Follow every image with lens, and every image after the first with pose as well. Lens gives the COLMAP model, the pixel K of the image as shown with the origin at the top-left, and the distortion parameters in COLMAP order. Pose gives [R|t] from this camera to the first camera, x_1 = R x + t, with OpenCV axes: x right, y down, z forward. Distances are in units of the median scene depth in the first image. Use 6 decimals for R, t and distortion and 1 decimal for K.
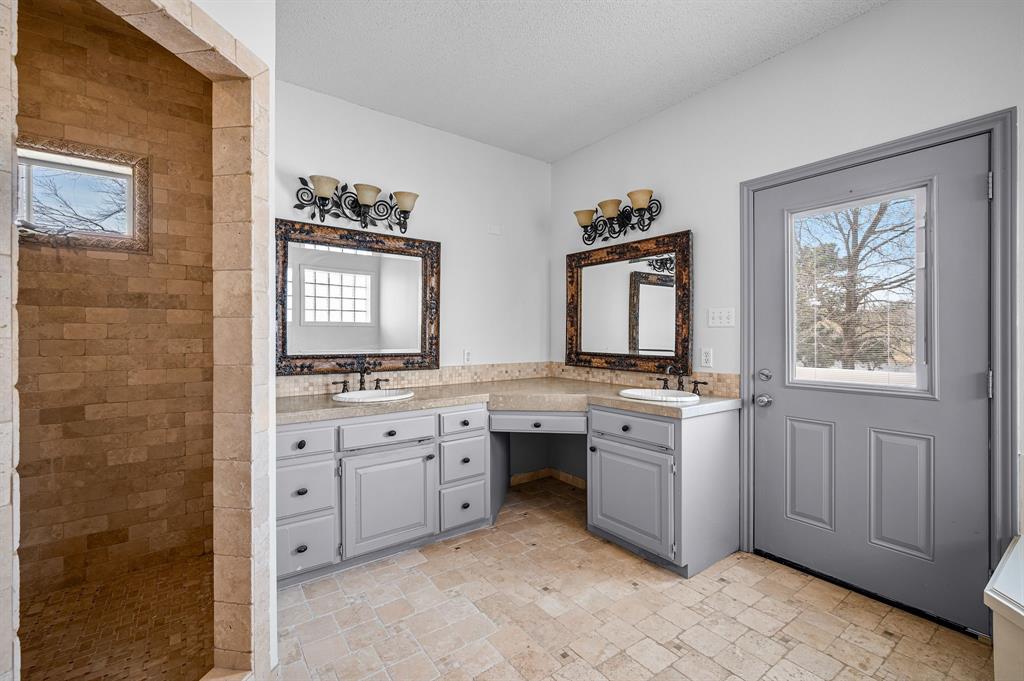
lens RADIAL K [[447.1, 0, 507.1], [0, 447.1, 337.2], [0, 0, 1]] dist [0.004852, 0.000343]
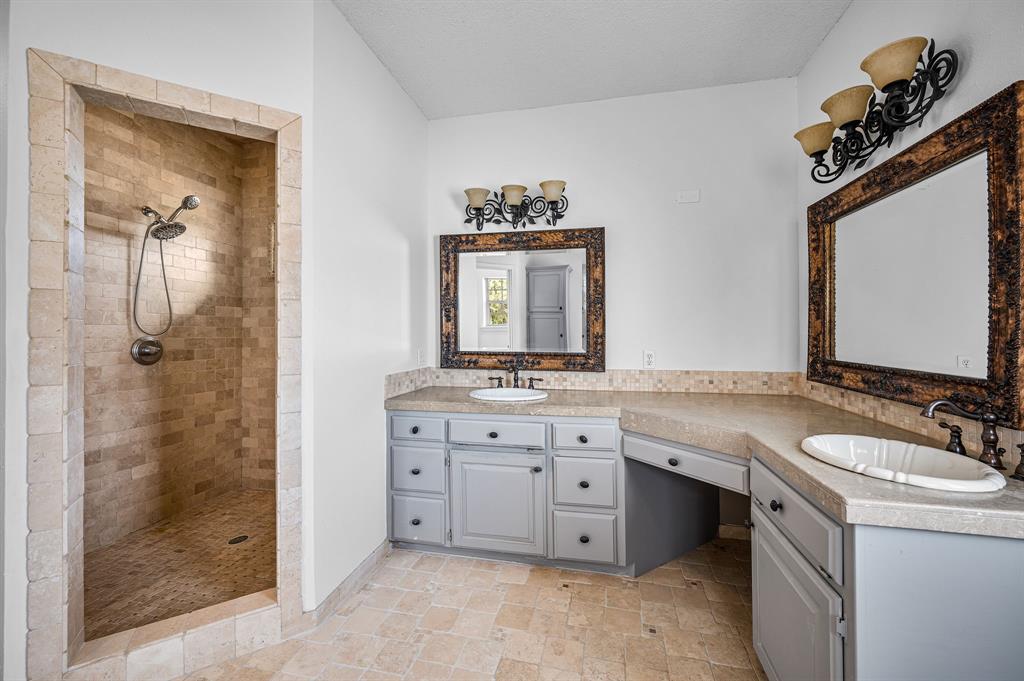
lens RADIAL K [[408.3, 0, 510.2], [0, 408.3, 332.8], [0, 0, 1]] dist [0.001474, 0.001073]
pose [[0.662343, -0.003105, -0.749194, 0.371237], [0.000184, 0.999992, -0.003982, -0.003001], [0.749201, 0.002499, 0.662338, 0.379944]]
